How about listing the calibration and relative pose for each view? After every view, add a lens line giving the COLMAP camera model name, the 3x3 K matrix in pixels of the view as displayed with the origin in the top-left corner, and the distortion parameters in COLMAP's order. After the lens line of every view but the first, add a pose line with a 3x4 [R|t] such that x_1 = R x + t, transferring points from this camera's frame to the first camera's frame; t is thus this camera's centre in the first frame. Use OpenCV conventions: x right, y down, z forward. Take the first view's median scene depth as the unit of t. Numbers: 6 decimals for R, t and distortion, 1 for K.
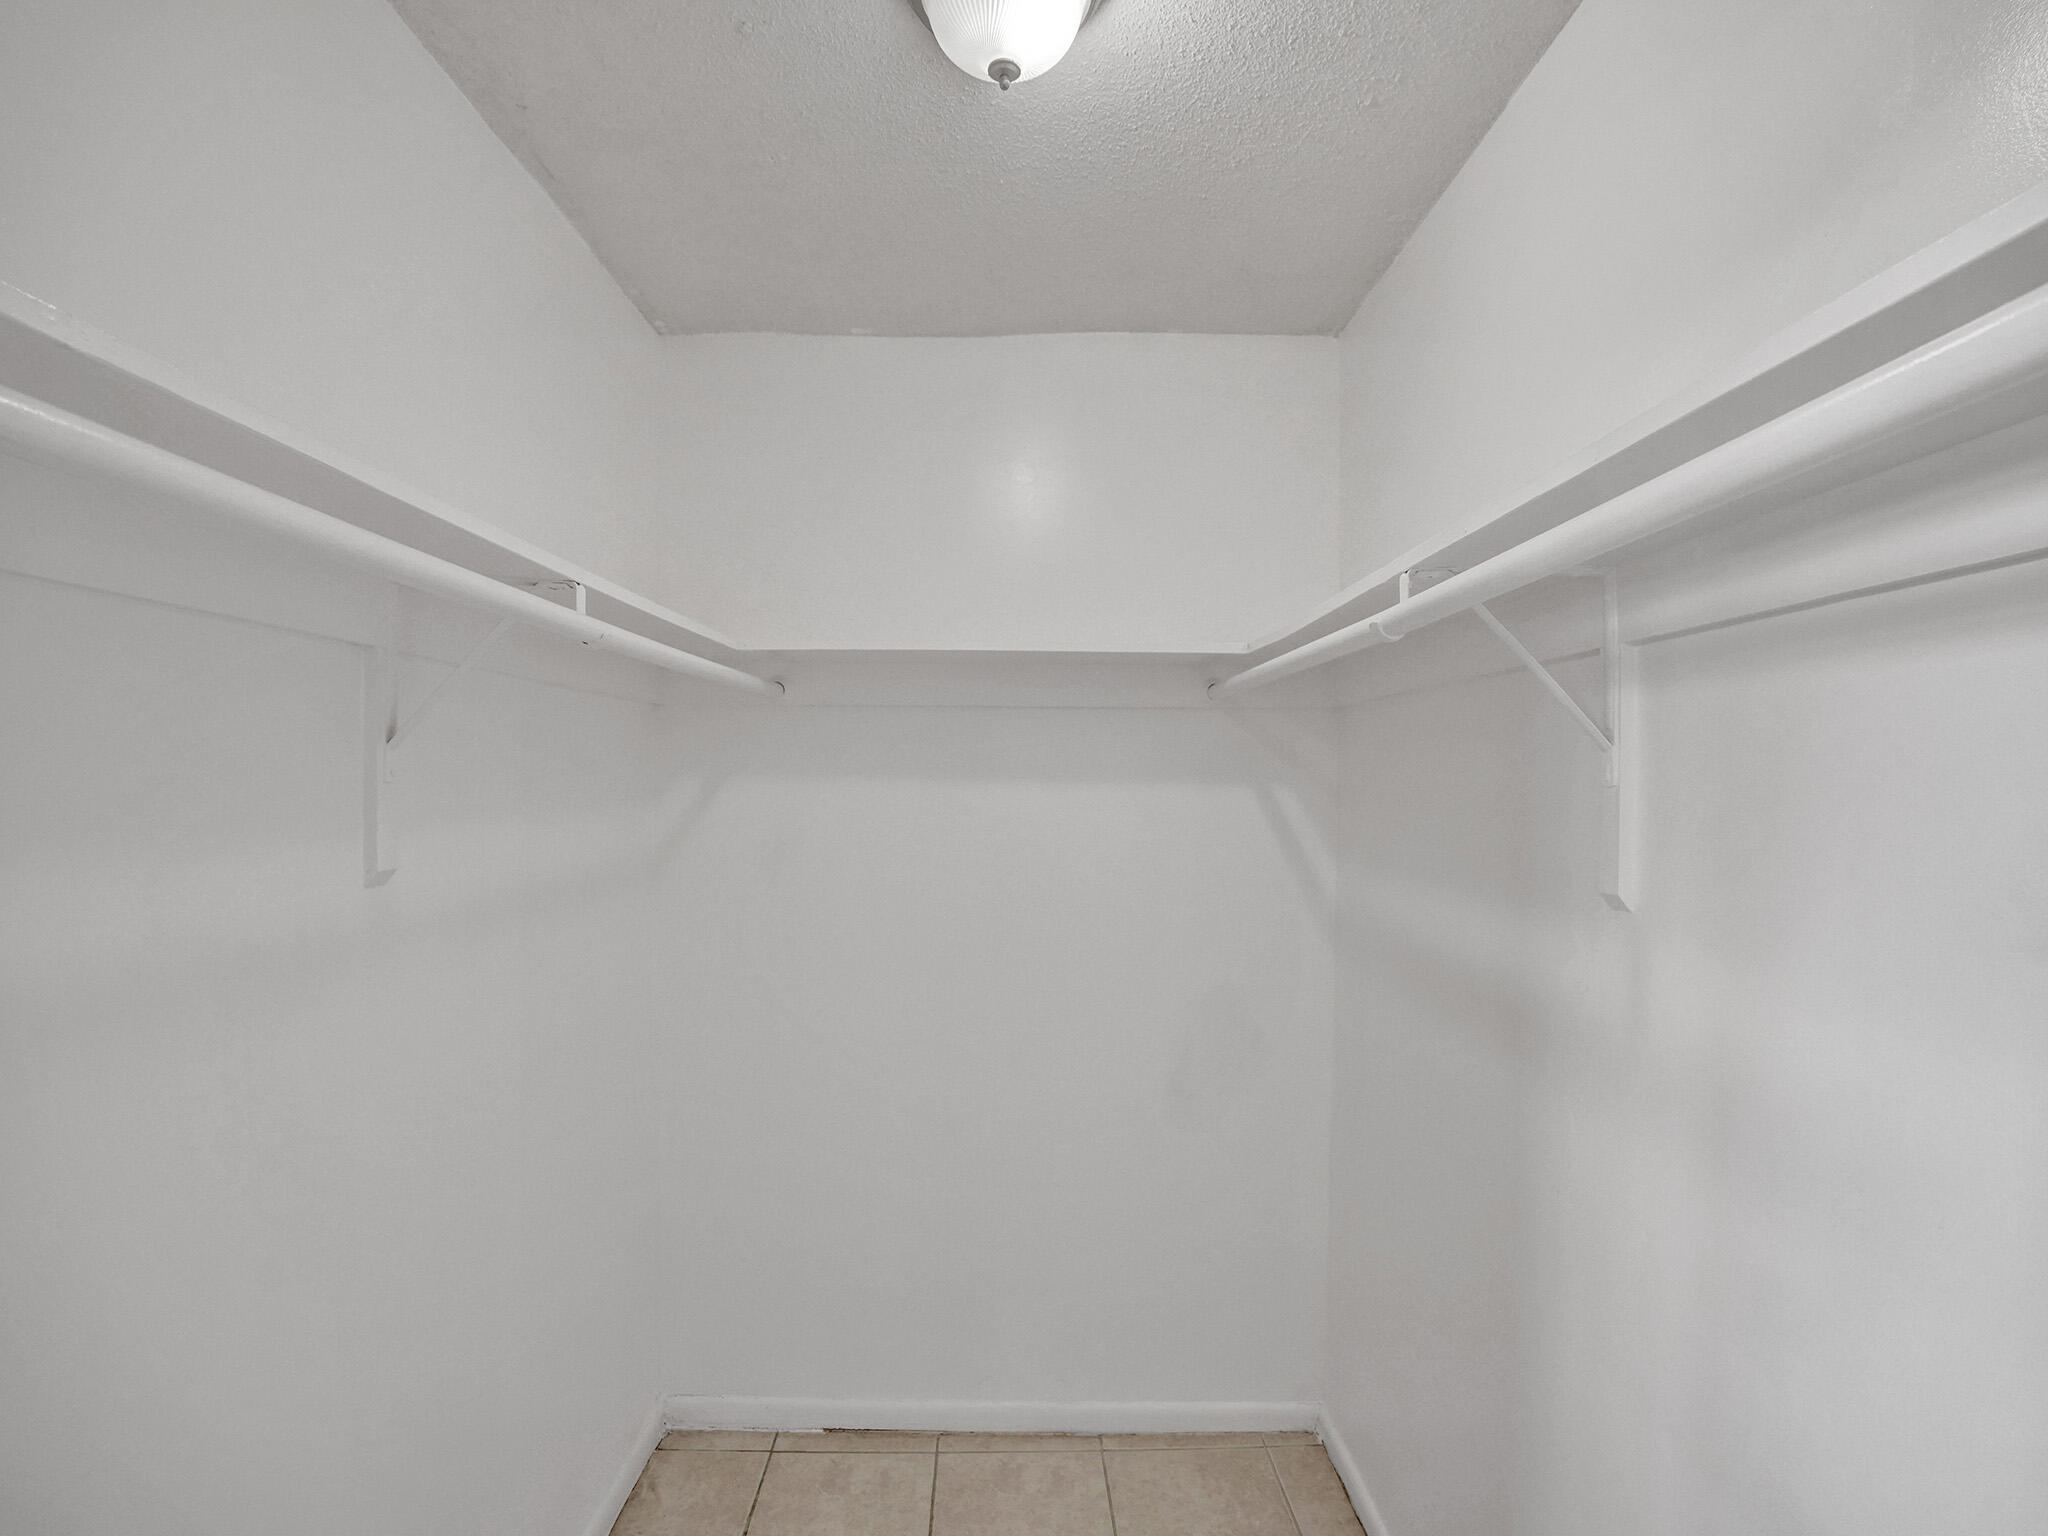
lens RADIAL K [[968.5, 0, 1023.0], [0, 968.5, 756.5], [0, 0, 1]] dist [-0.036697, 0.010771]
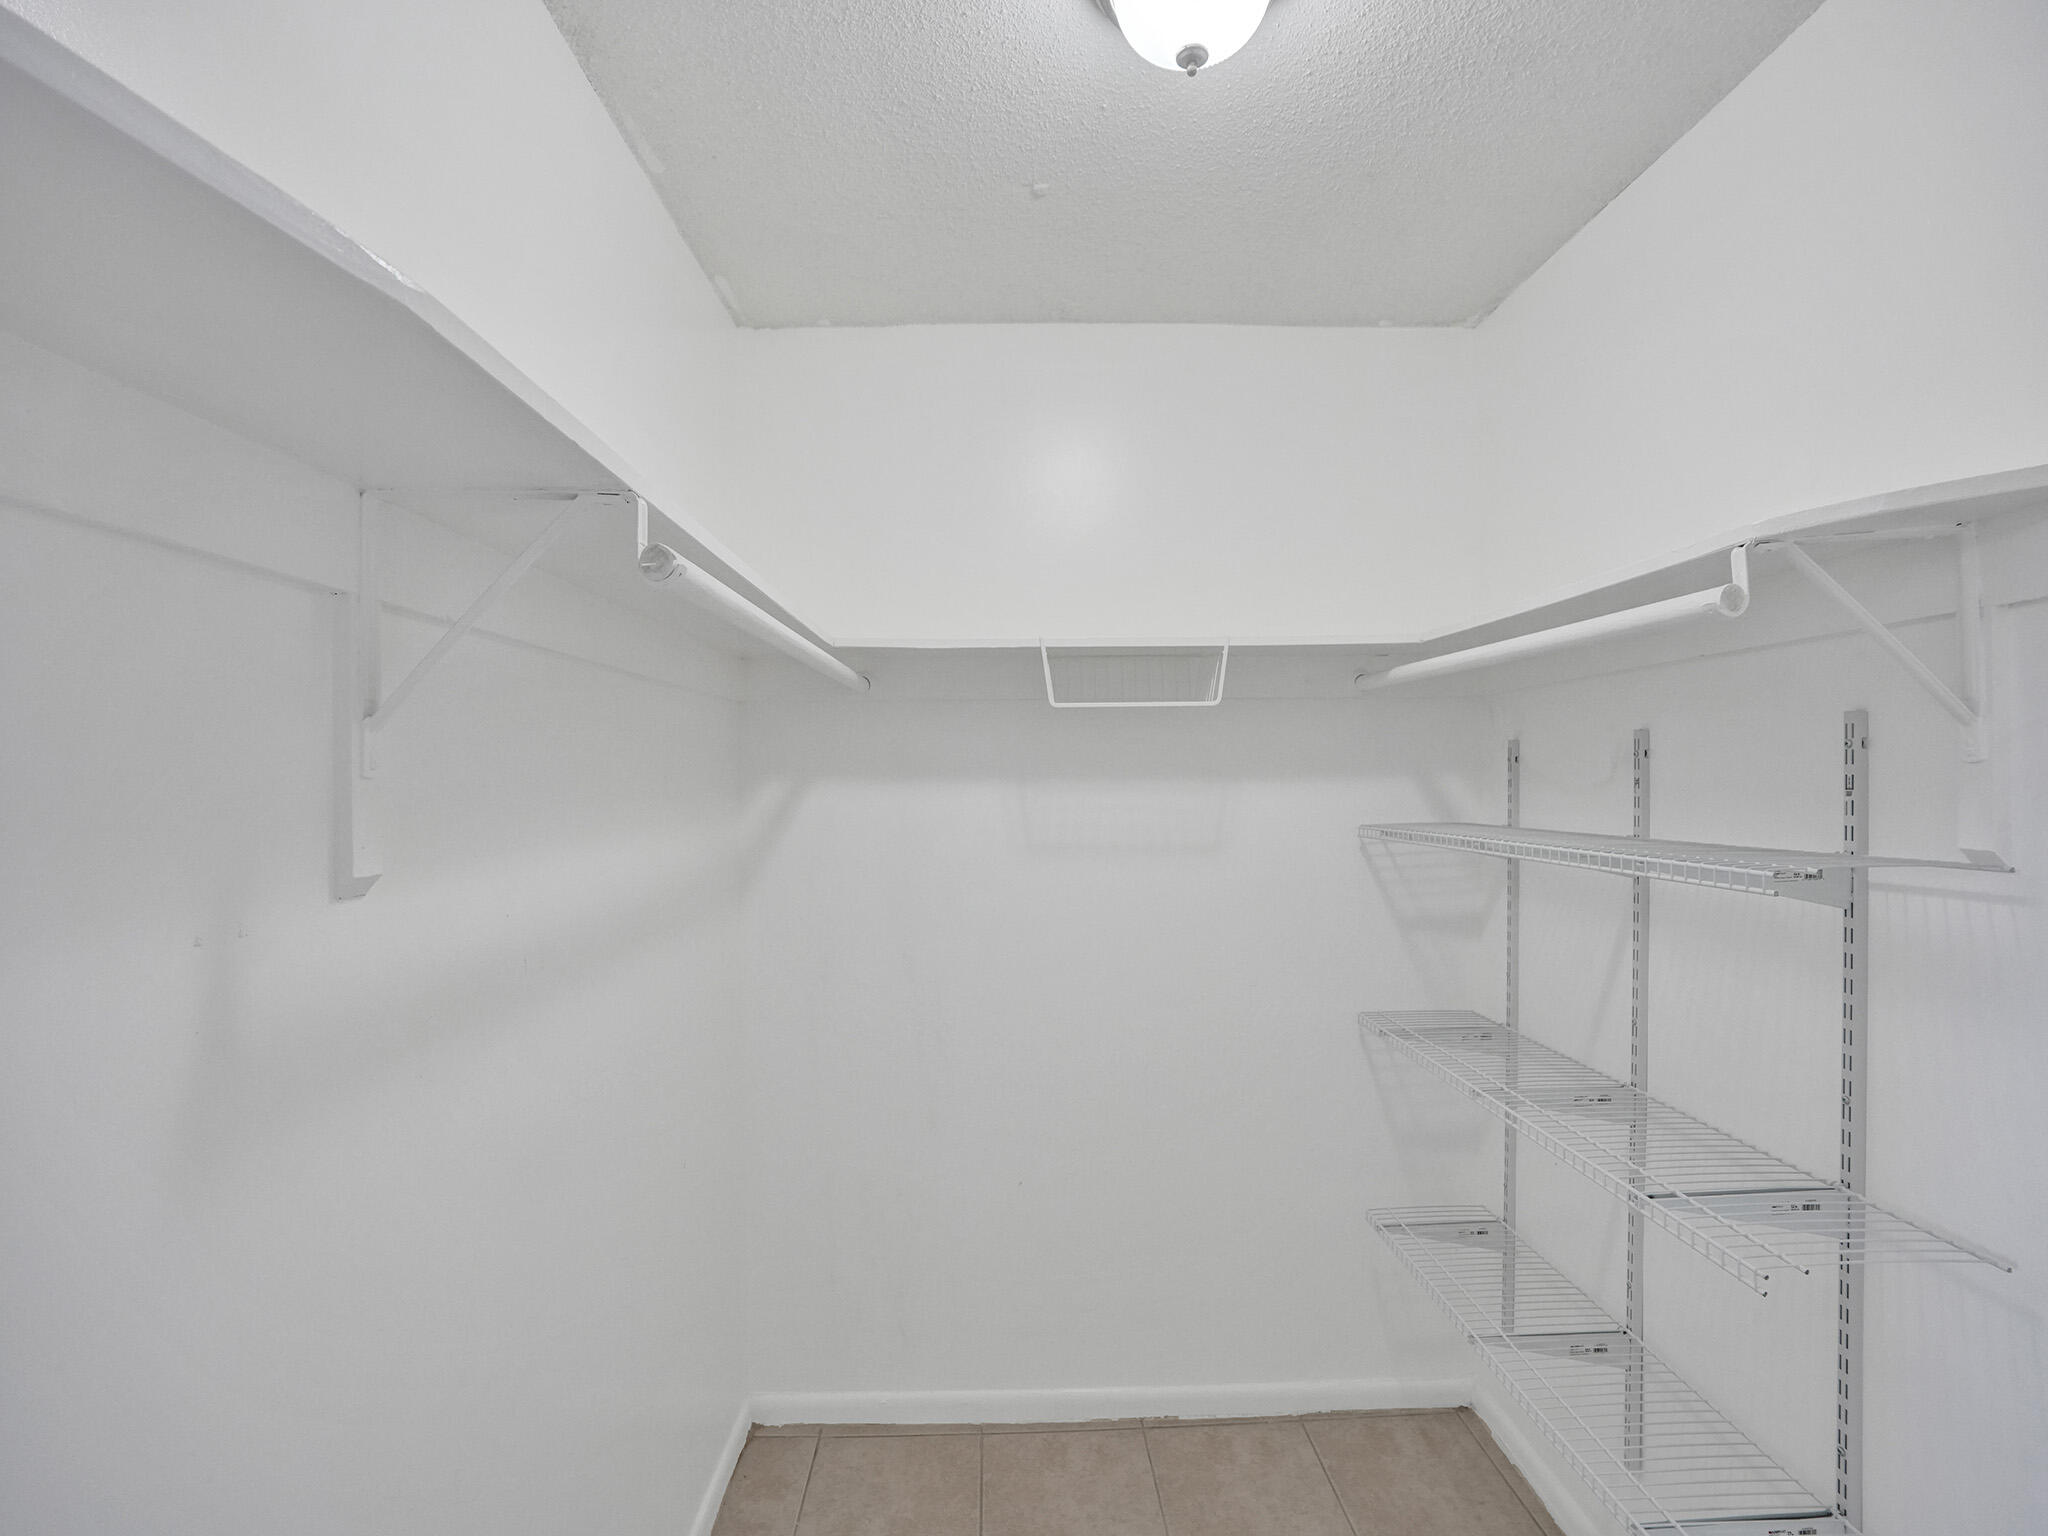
lens RADIAL K [[968.5, 0, 1028.5], [0, 968.5, 777.4], [0, 0, 1]] dist [-0.036697, 0.010771]
pose [[0.999568, -0.016089, 0.024593, -0.168873], [0.015390, 0.999480, 0.028339, -0.001301], [-0.025036, -0.027948, 0.999296, -0.002717]]
